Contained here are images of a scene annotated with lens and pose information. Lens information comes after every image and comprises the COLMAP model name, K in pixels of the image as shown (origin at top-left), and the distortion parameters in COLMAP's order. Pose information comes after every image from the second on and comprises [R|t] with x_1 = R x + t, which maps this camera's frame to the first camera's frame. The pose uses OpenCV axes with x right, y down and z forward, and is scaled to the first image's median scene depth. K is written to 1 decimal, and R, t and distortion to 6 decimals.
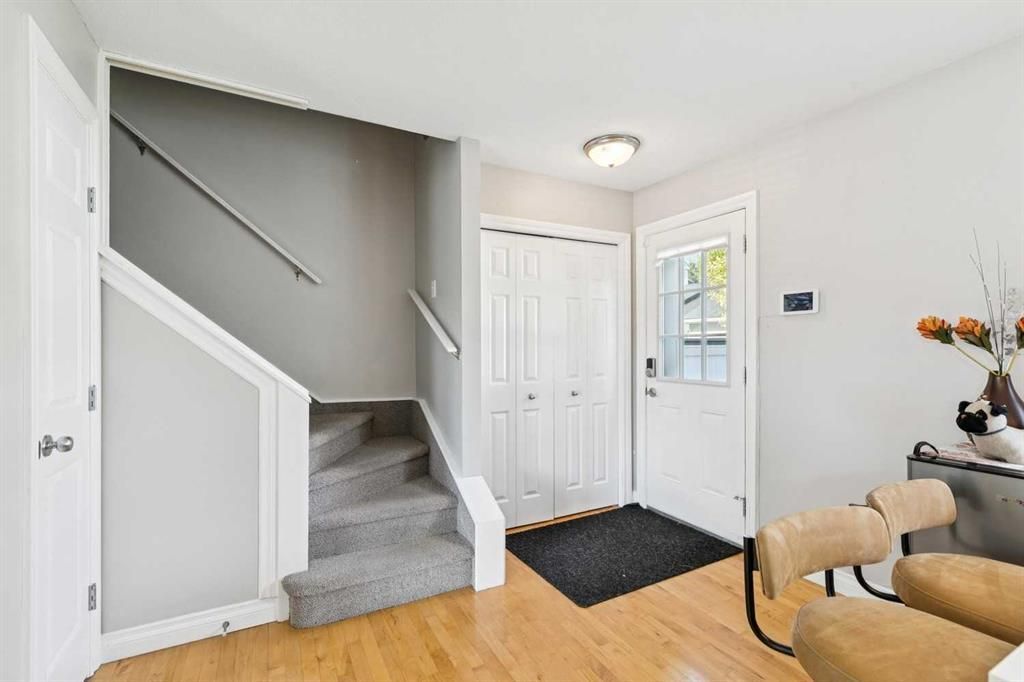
lens RADIAL K [[465.9, 0, 518.8], [0, 465.9, 345.3], [0, 0, 1]] dist [0.007571, -0.001527]
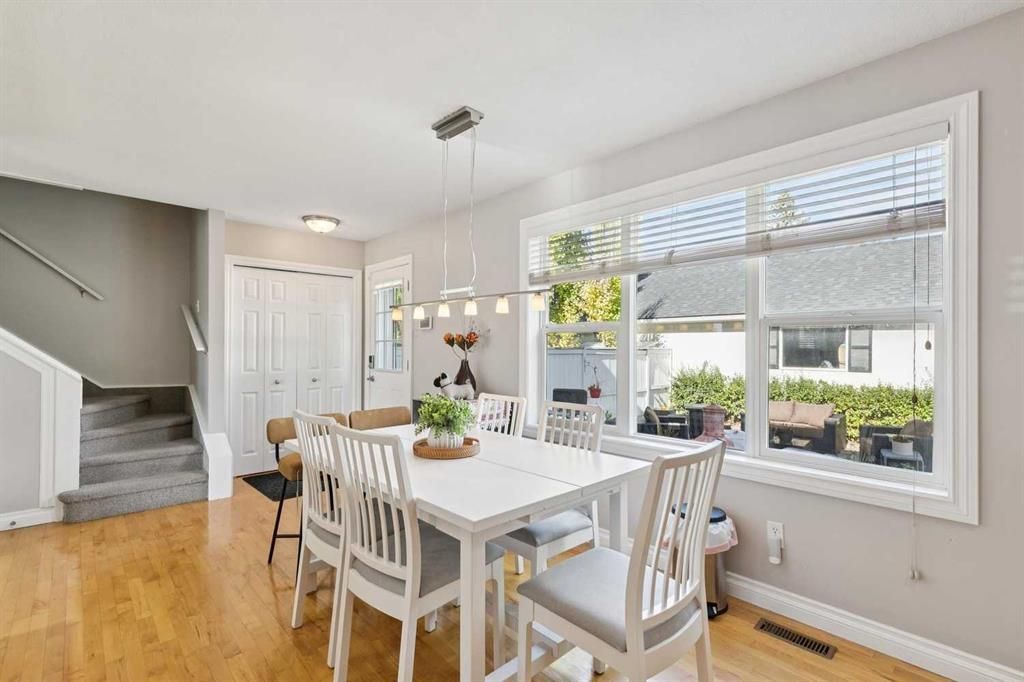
lens RADIAL K [[465.9, 0, 514.3], [0, 465.9, 347.0], [0, 0, 1]] dist [0.007571, -0.001527]
pose [[0.968058, 0.006156, 0.250653, 0.446652], [-0.005683, 0.999980, -0.002610, 0.001368], [-0.250664, 0.001102, 0.968074, -0.699549]]
